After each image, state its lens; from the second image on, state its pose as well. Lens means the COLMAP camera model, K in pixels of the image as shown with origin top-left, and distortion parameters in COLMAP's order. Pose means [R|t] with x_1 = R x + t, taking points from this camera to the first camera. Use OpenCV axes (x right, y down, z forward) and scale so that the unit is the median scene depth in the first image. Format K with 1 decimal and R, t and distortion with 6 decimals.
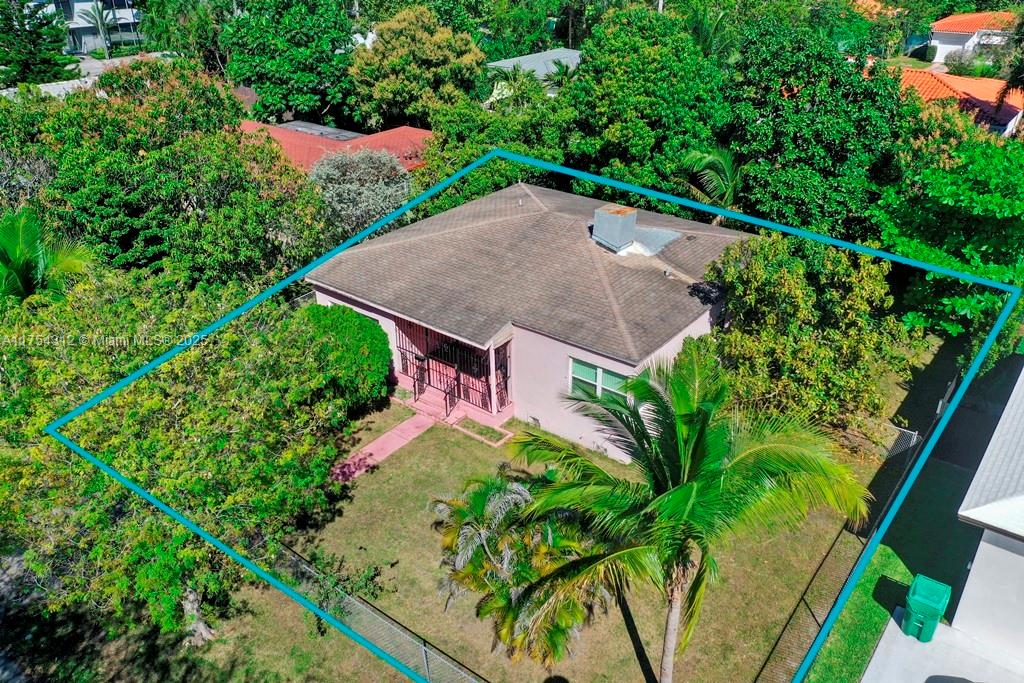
lens RADIAL K [[807.2, 0, 512.0], [0, 807.2, 341.5], [0, 0, 1]] dist [0.009300, -0.001118]
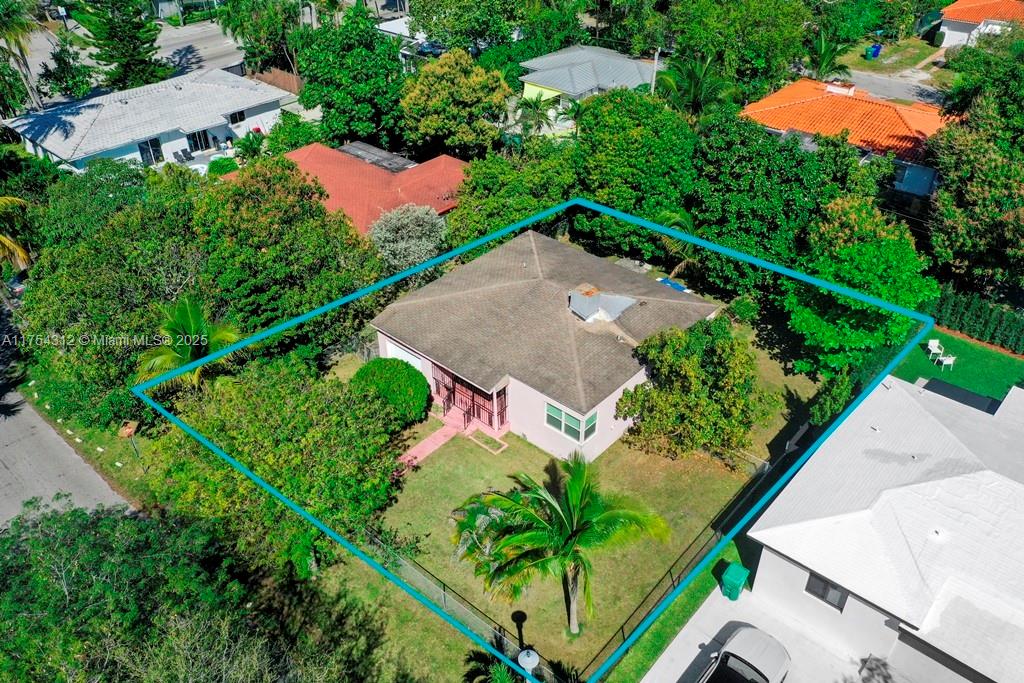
lens RADIAL K [[807.2, 0, 512.0], [0, 807.2, 341.5], [0, 0, 1]] dist [0.009300, -0.001118]
pose [[0.998165, 0.036125, -0.048591, 0.064671], [-0.029765, 0.991613, 0.125766, -0.229774], [0.052726, -0.124089, 0.990869, -0.401484]]
